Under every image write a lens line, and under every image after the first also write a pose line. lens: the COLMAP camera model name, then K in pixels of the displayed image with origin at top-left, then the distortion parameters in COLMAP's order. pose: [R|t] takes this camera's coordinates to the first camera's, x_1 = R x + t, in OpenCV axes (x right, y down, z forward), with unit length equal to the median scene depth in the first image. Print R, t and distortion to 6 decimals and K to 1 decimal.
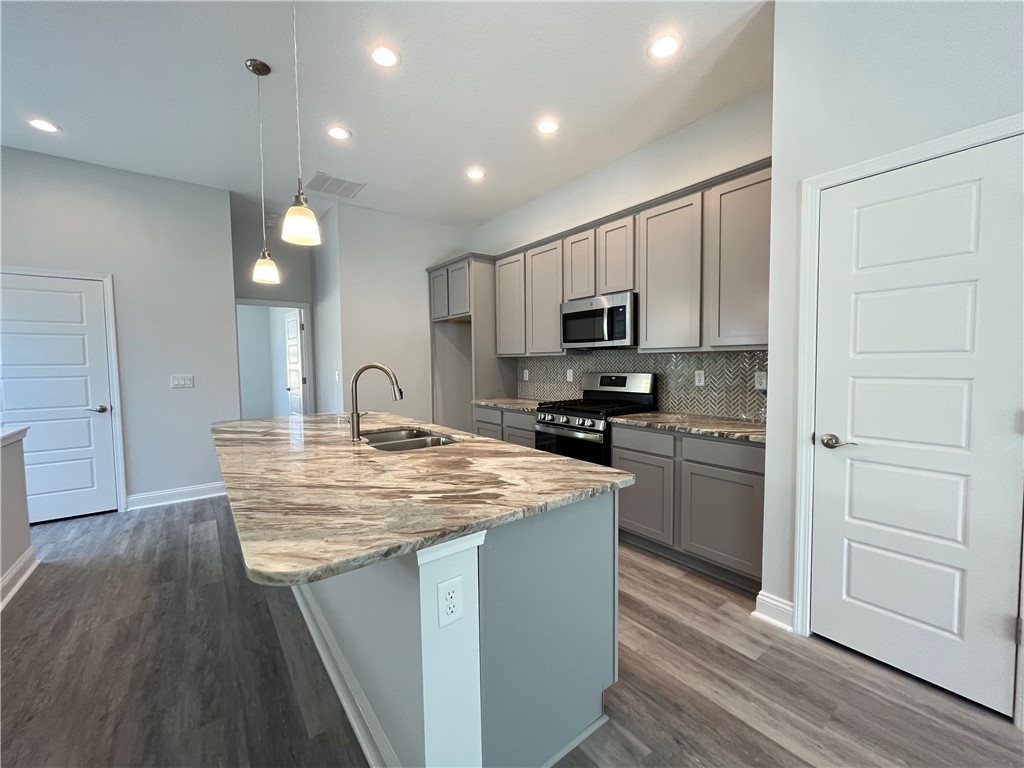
lens RADIAL K [[414.3, 0, 512.0], [0, 414.3, 384.0], [0, 0, 1]] dist [-0.002731, -0.000309]
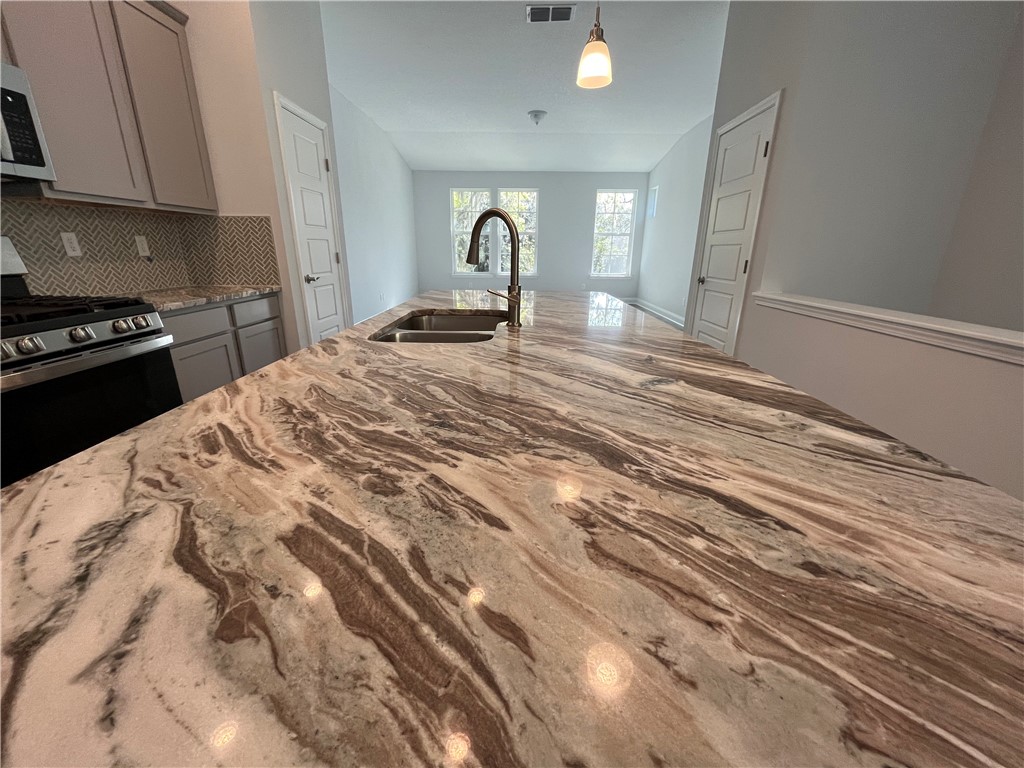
lens RADIAL K [[414.3, 0, 512.0], [0, 414.3, 384.0], [0, 0, 1]] dist [-0.002731, -0.000309]
pose [[-0.785157, -0.188740, 0.589835, -0.501516], [0.031530, 0.939010, 0.342443, -0.006996], [-0.618493, 0.287469, -0.731319, 0.958246]]
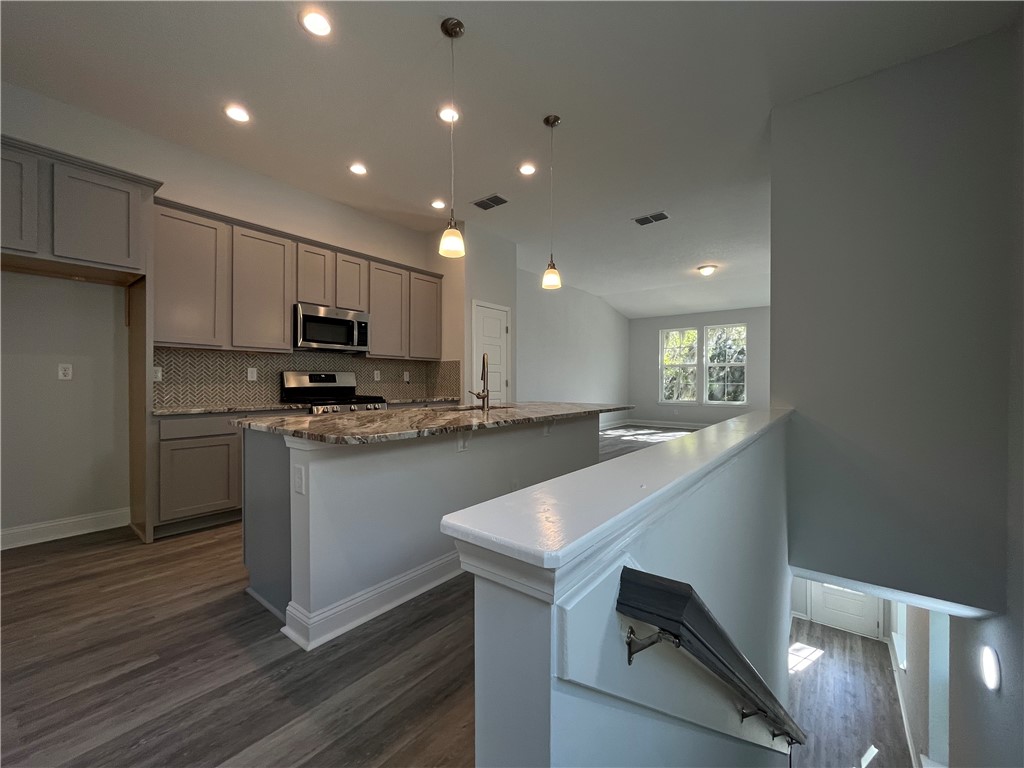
lens RADIAL K [[414.3, 0, 512.0], [0, 414.3, 384.0], [0, 0, 1]] dist [-0.002731, -0.000309]
pose [[-0.252180, 0.005937, 0.967662, -1.048054], [0.051618, 0.998640, 0.007325, 0.028745], [-0.966303, 0.051796, -0.252144, 0.774216]]
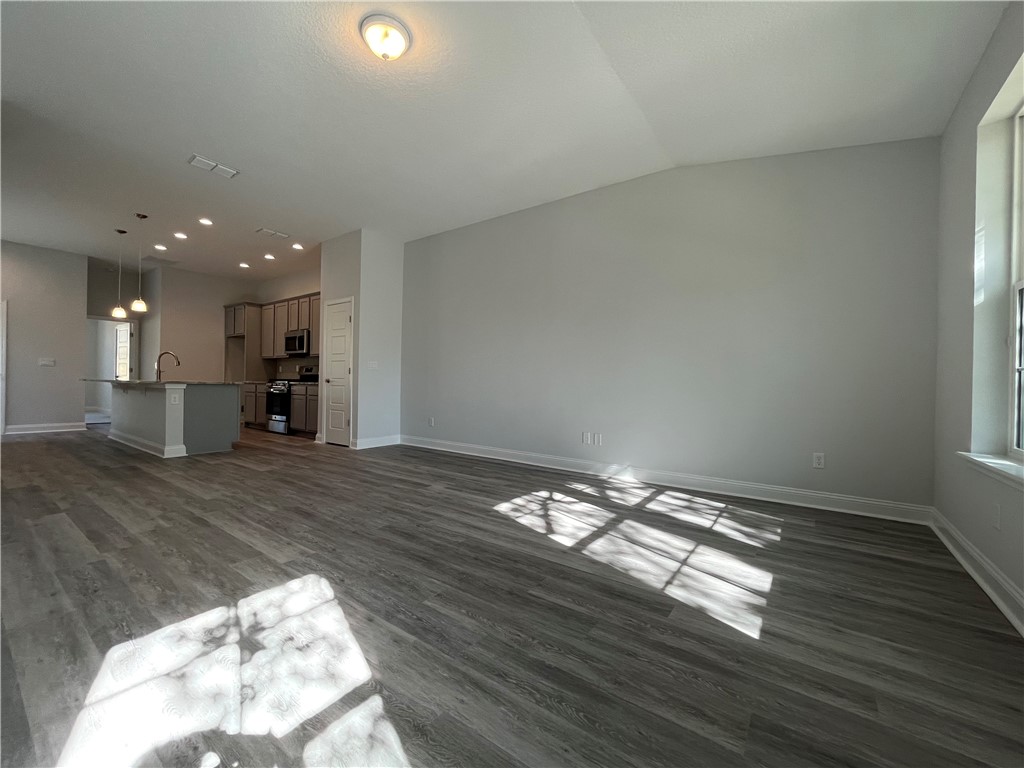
lens RADIAL K [[414.3, 0, 512.0], [0, 414.3, 384.0], [0, 0, 1]] dist [-0.002731, -0.000309]
pose [[0.957289, 0.030362, 0.287534, 0.632666], [-0.014761, 0.998306, -0.056272, 0.170213], [-0.288755, 0.049624, 0.956116, -1.341561]]
